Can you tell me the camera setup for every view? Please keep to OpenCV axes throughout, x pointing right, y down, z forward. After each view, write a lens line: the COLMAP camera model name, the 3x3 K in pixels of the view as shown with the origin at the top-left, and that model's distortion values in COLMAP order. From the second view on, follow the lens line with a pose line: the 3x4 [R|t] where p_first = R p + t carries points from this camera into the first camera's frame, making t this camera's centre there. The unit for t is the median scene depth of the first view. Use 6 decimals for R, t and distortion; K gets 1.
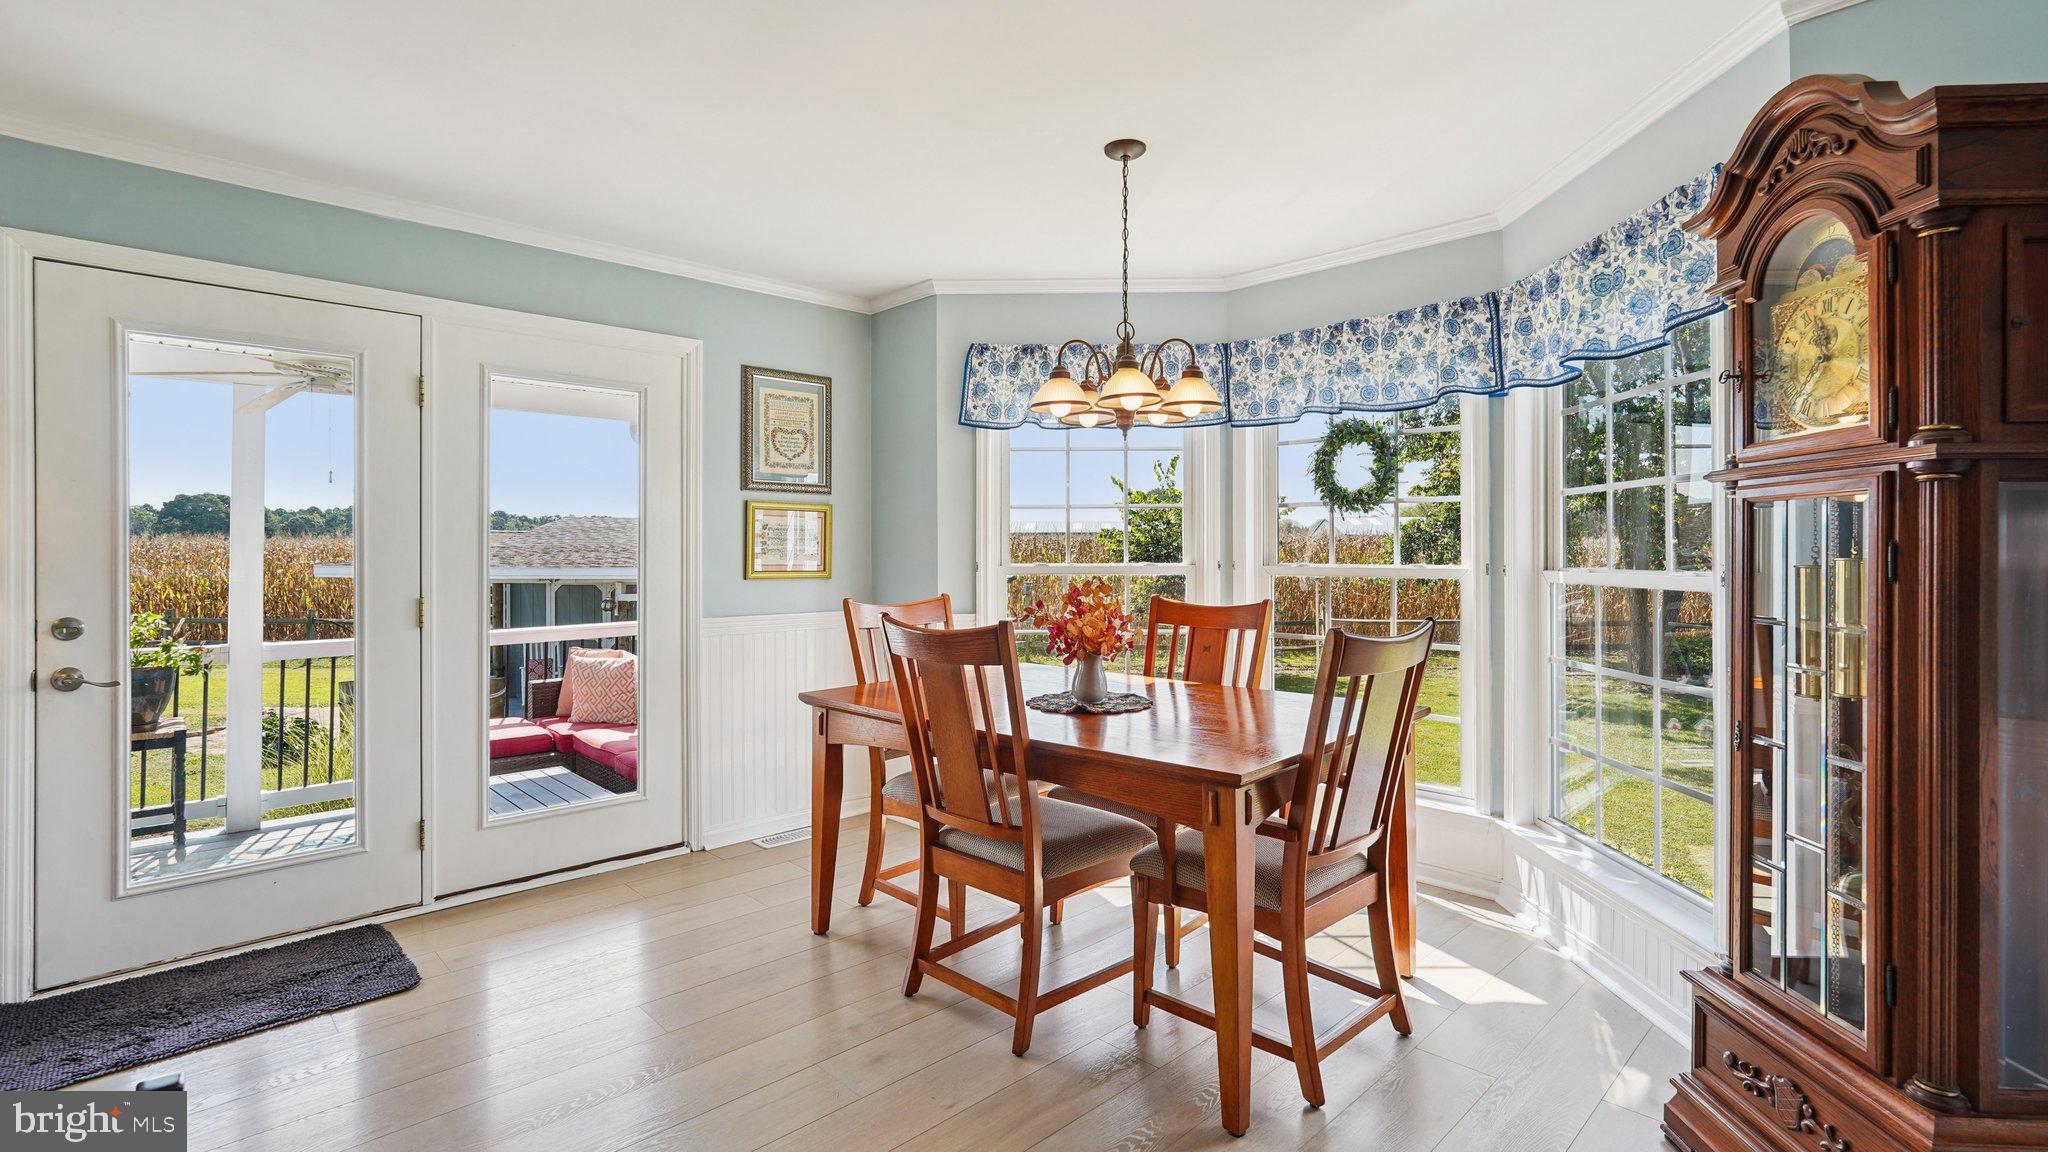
lens RADIAL K [[924.2, 0, 1024.0], [0, 924.2, 576.0], [0, 0, 1]] dist [-0.022568, 0.010224]
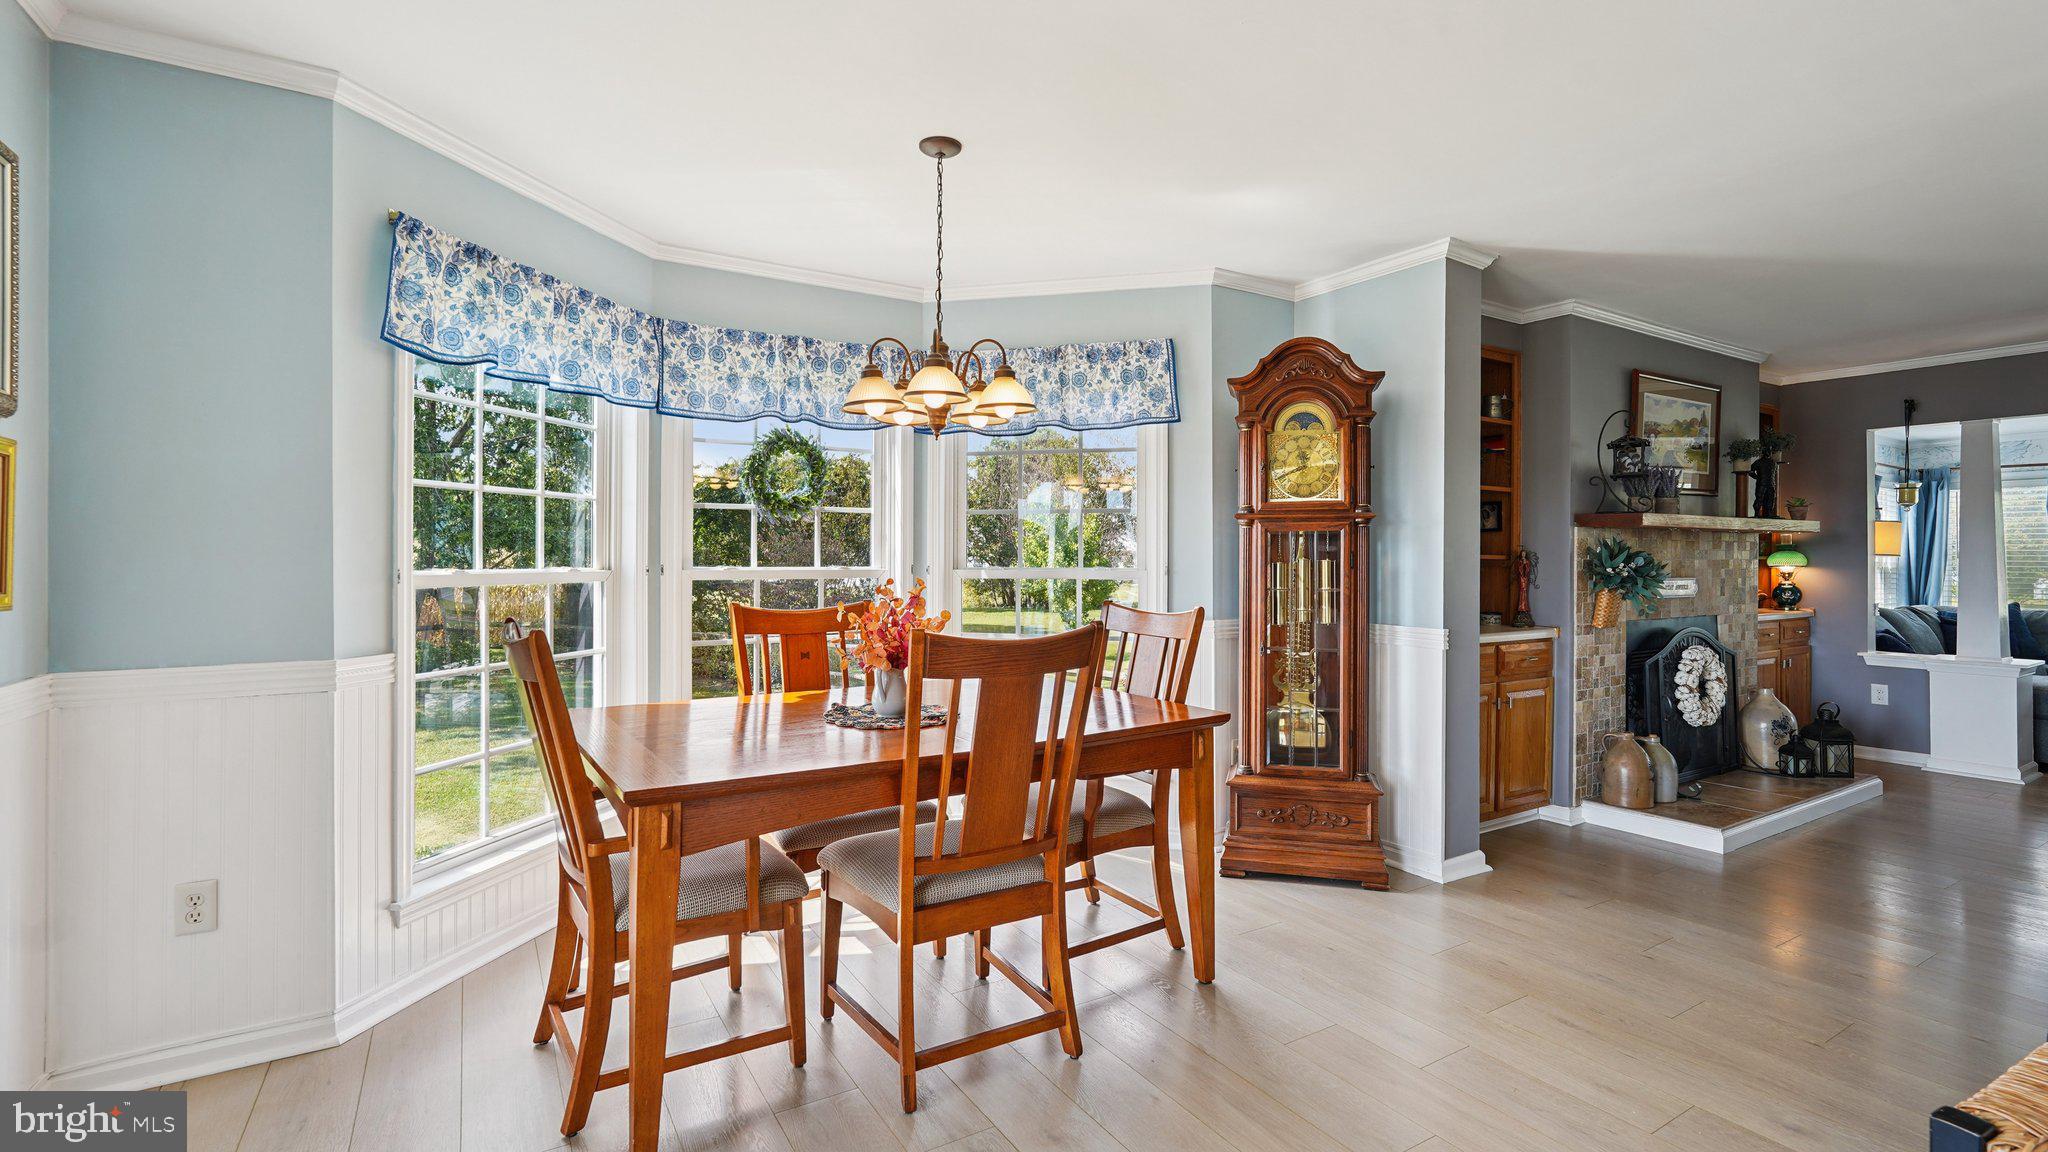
lens RADIAL K [[924.2, 0, 1024.0], [0, 924.2, 576.0], [0, 0, 1]] dist [-0.022568, 0.010224]
pose [[0.216863, -0.017161, 0.976051, -0.622025], [0.024114, 0.999635, 0.012218, -0.009452], [-0.975904, 0.020887, 0.217197, 0.520746]]
